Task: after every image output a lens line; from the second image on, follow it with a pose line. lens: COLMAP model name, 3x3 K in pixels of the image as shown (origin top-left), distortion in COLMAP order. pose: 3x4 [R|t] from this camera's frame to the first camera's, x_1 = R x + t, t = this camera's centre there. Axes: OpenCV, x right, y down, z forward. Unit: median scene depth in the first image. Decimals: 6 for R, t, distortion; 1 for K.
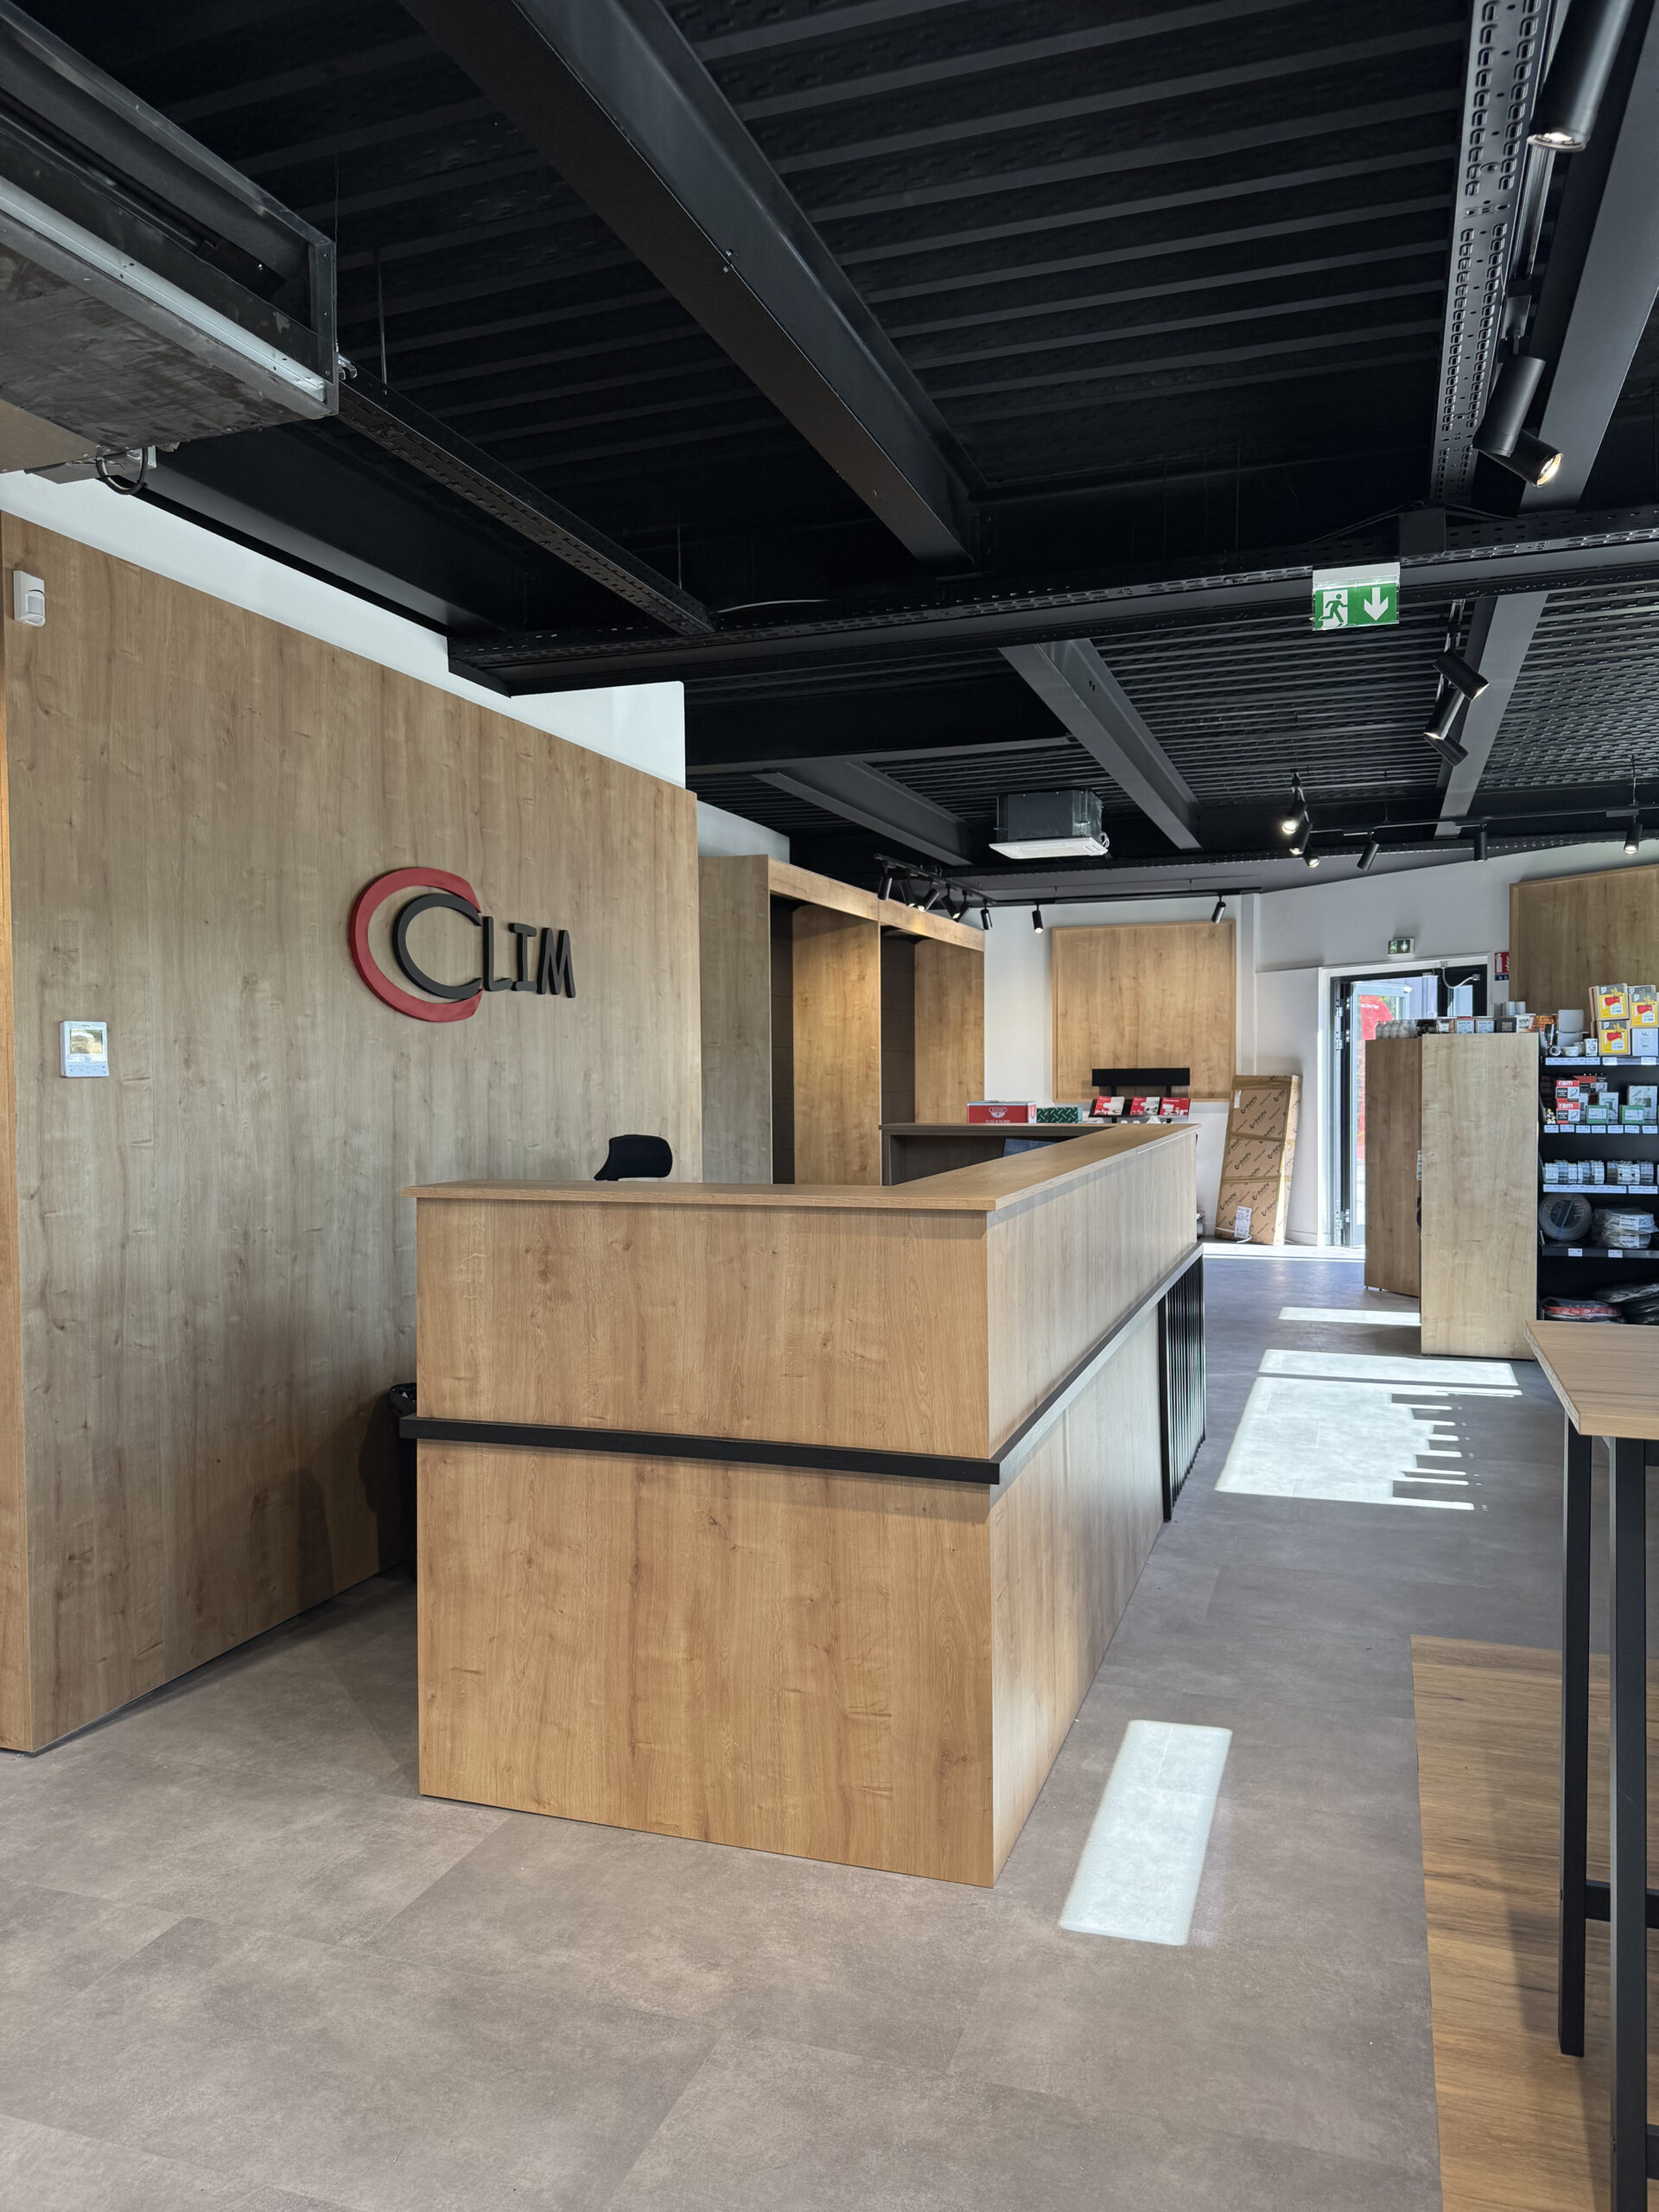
lens RADIAL K [[1572.4, 0, 829.5], [0, 1572.4, 1106.0], [0, 0, 1]] dist [-0.003888, -0.002411]
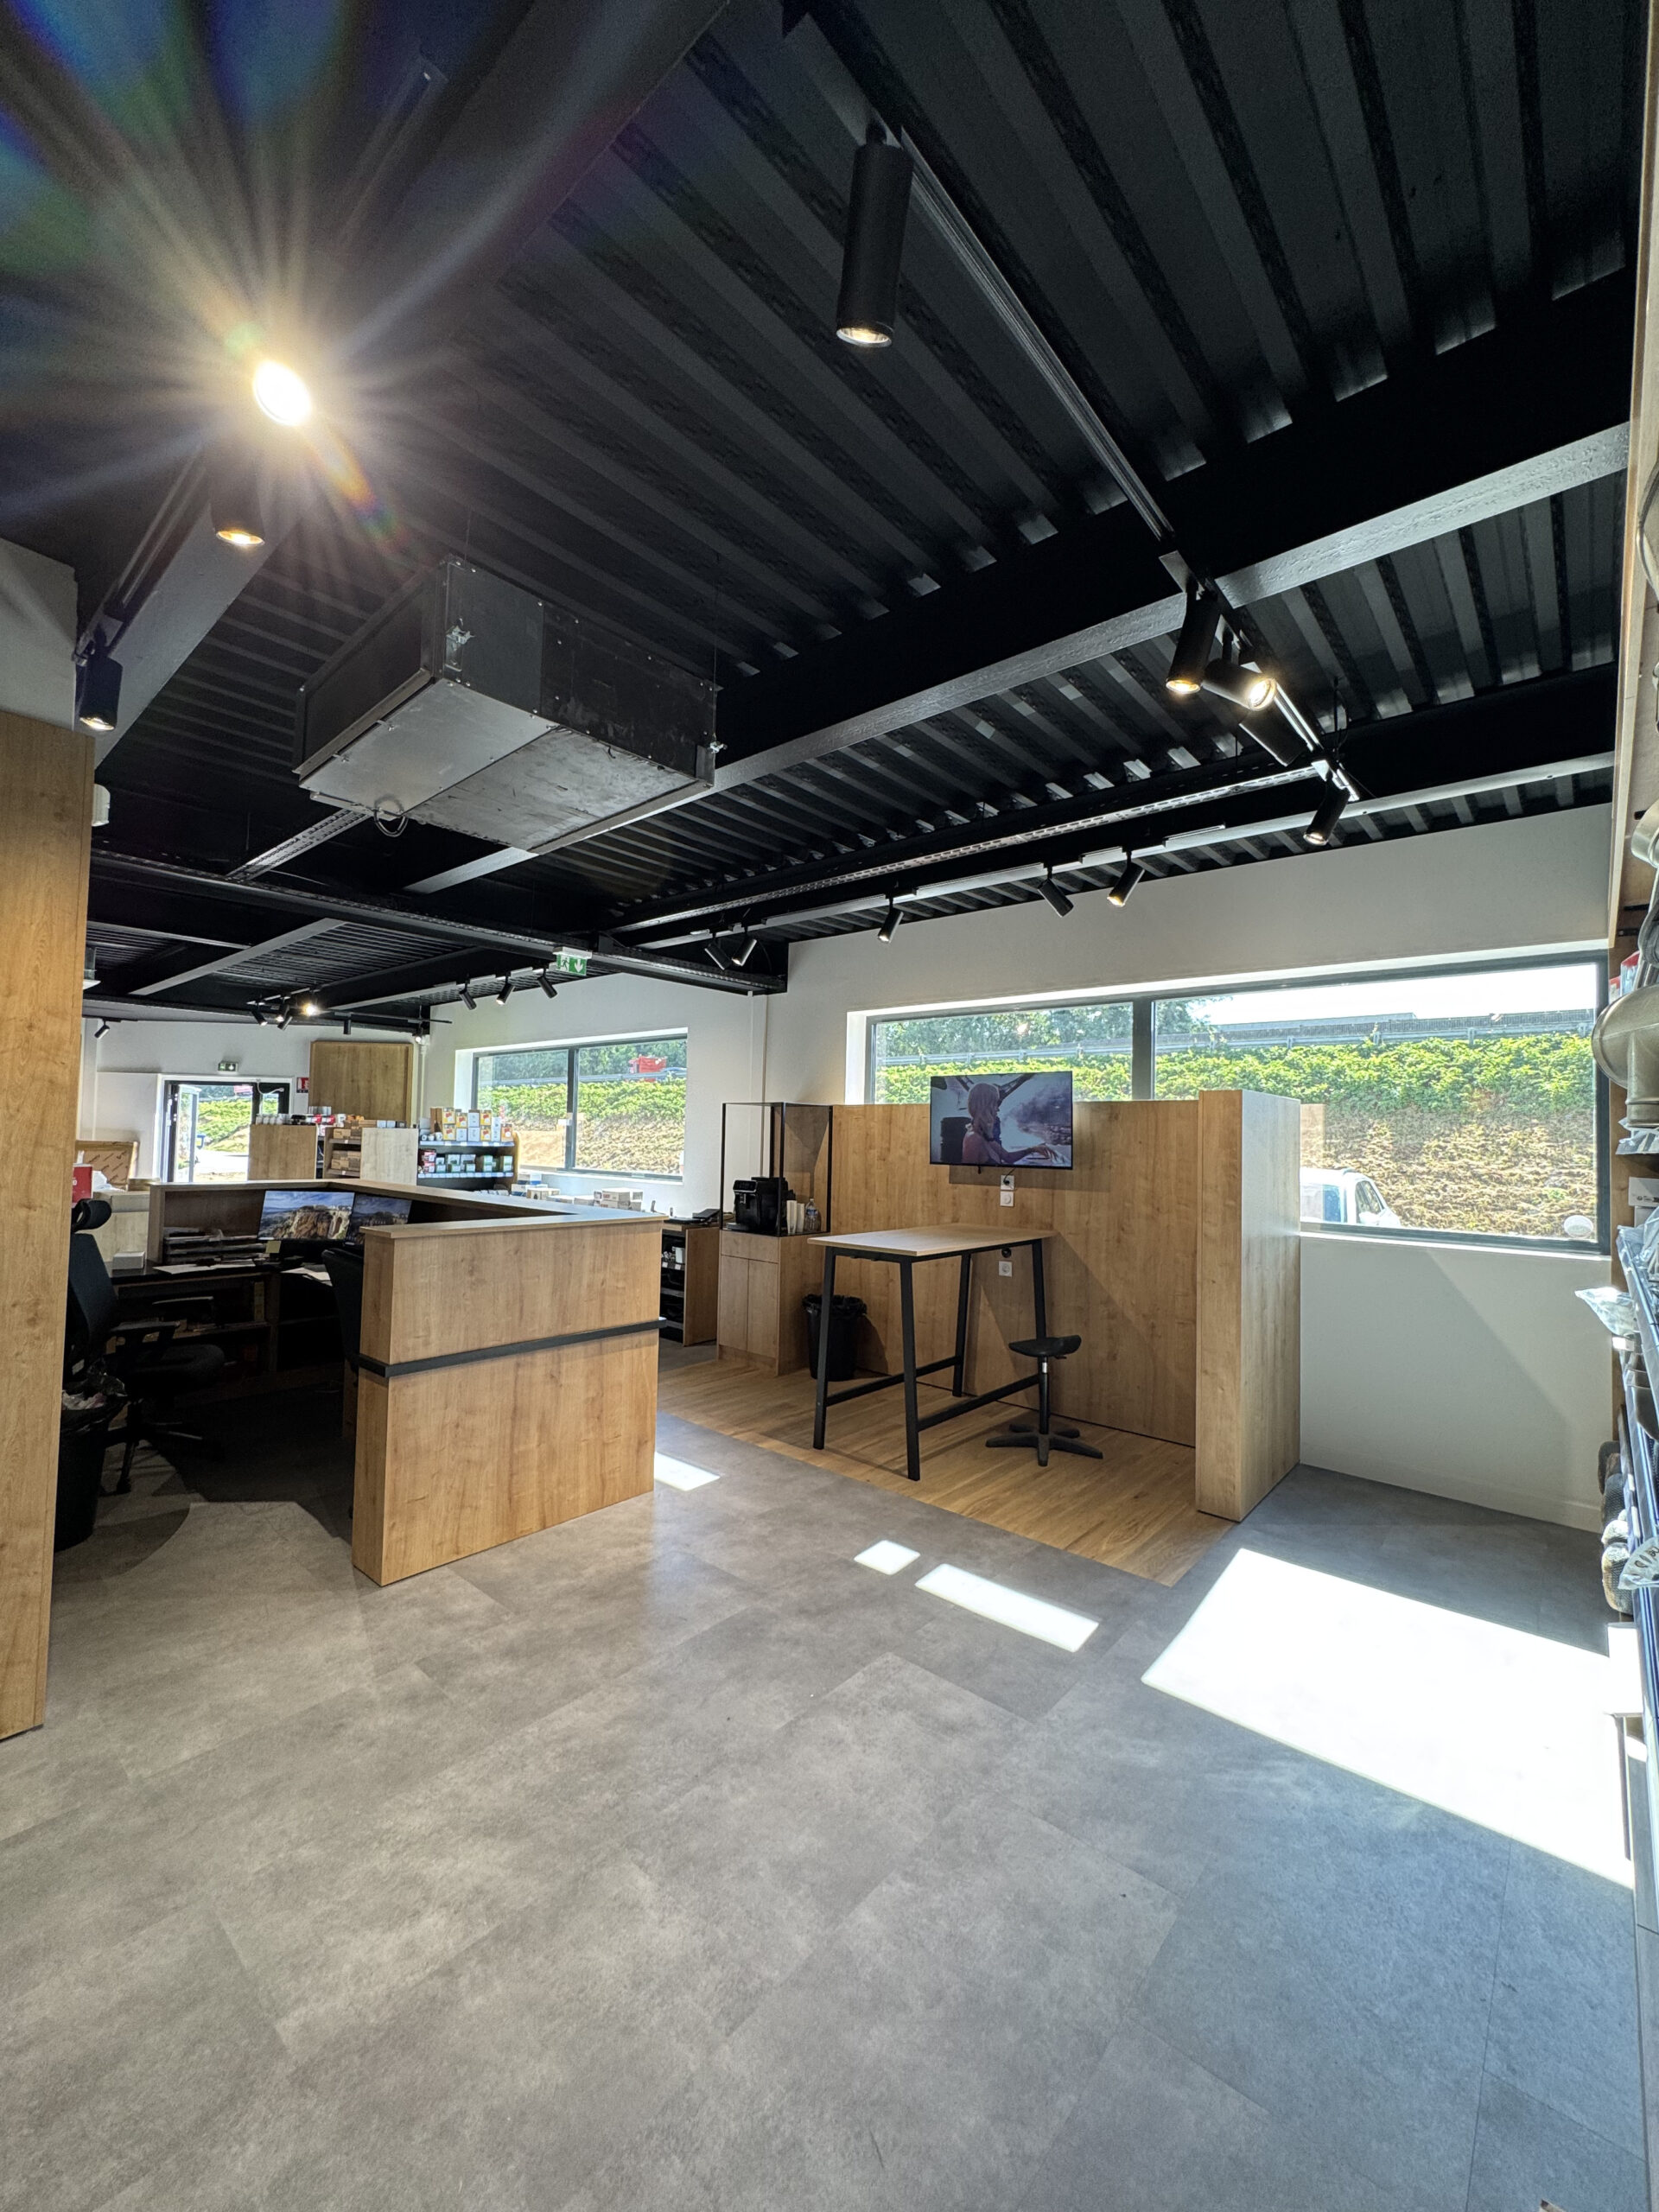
lens RADIAL K [[870.3, 0, 838.1], [0, 870.3, 1149.7], [0, 0, 1]] dist [0.000314, 0.000060]
pose [[0.366884, 0.011081, 0.930201, -0.983393], [-0.007107, 0.999933, -0.009109, -0.034908], [-0.930239, -0.003269, 0.366938, 0.188901]]
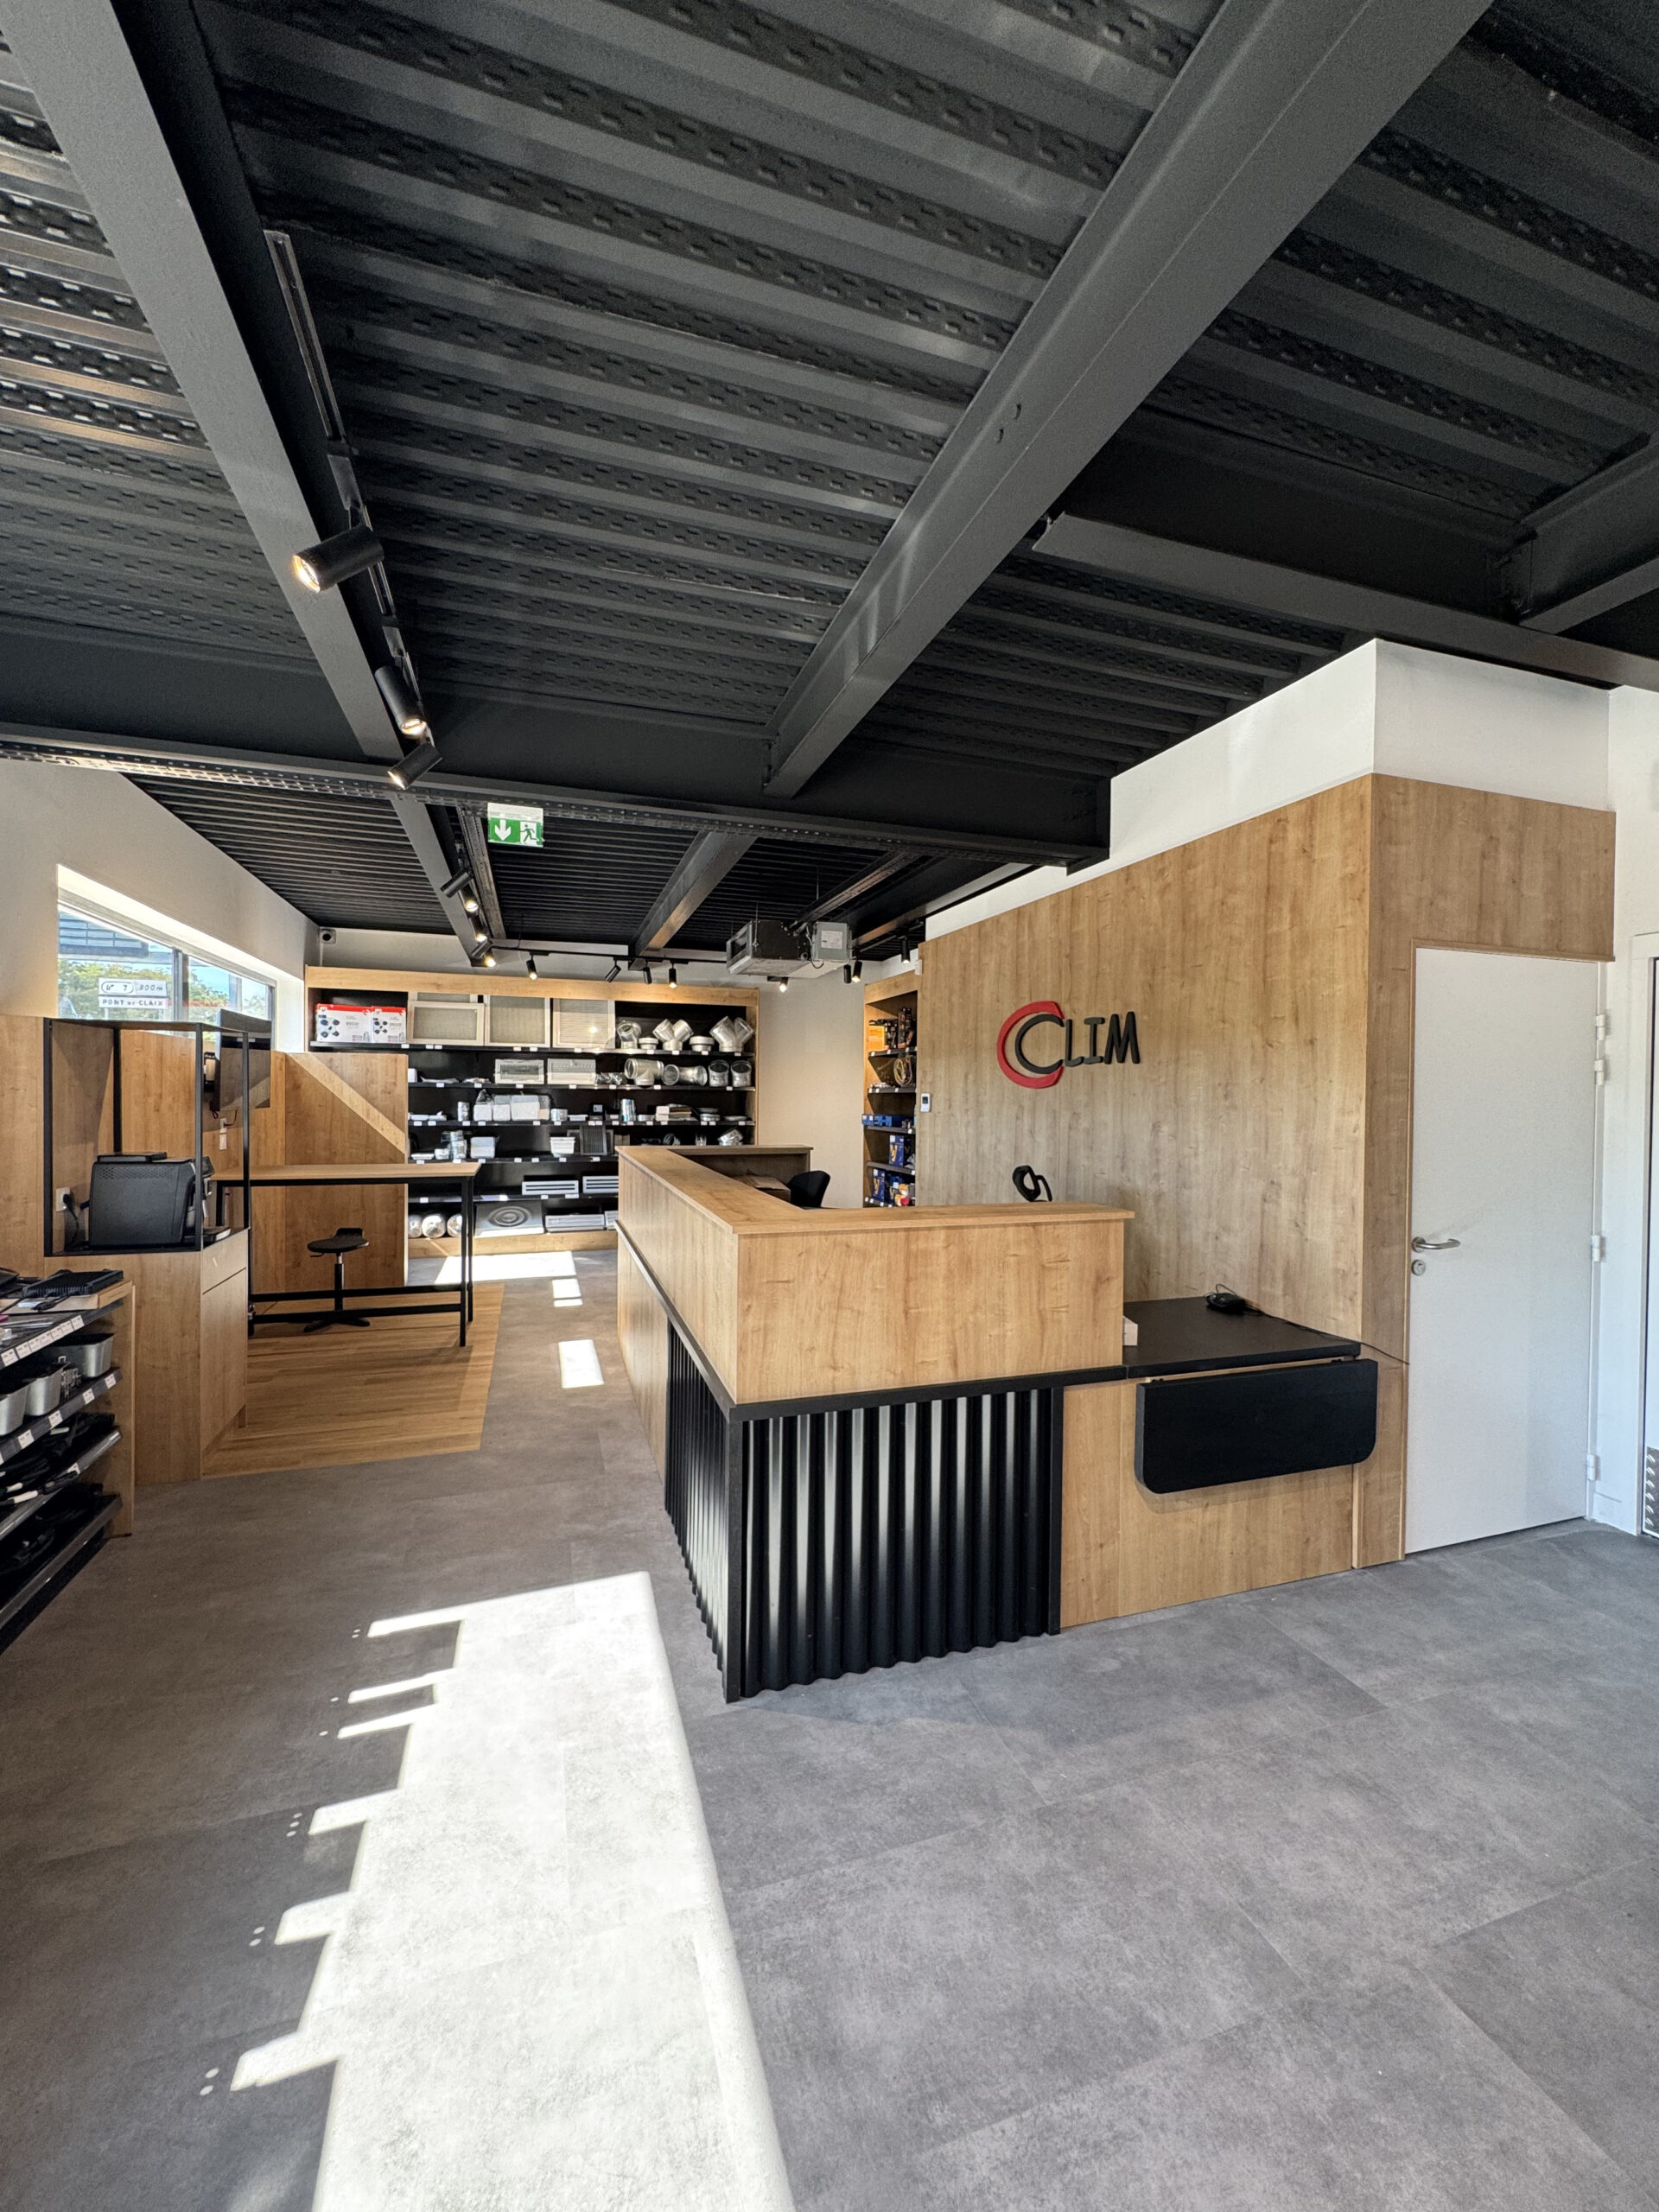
lens RADIAL K [[886.4, 0, 829.5], [0, 886.4, 1106.0], [0, 0, 1]] dist [-0.000388, 0.000010]
pose [[-0.793607, 0.010722, -0.608336, 0.847225], [-0.013768, 0.999272, 0.035574, -0.104366], [0.608274, 0.036608, -0.792882, 2.590968]]
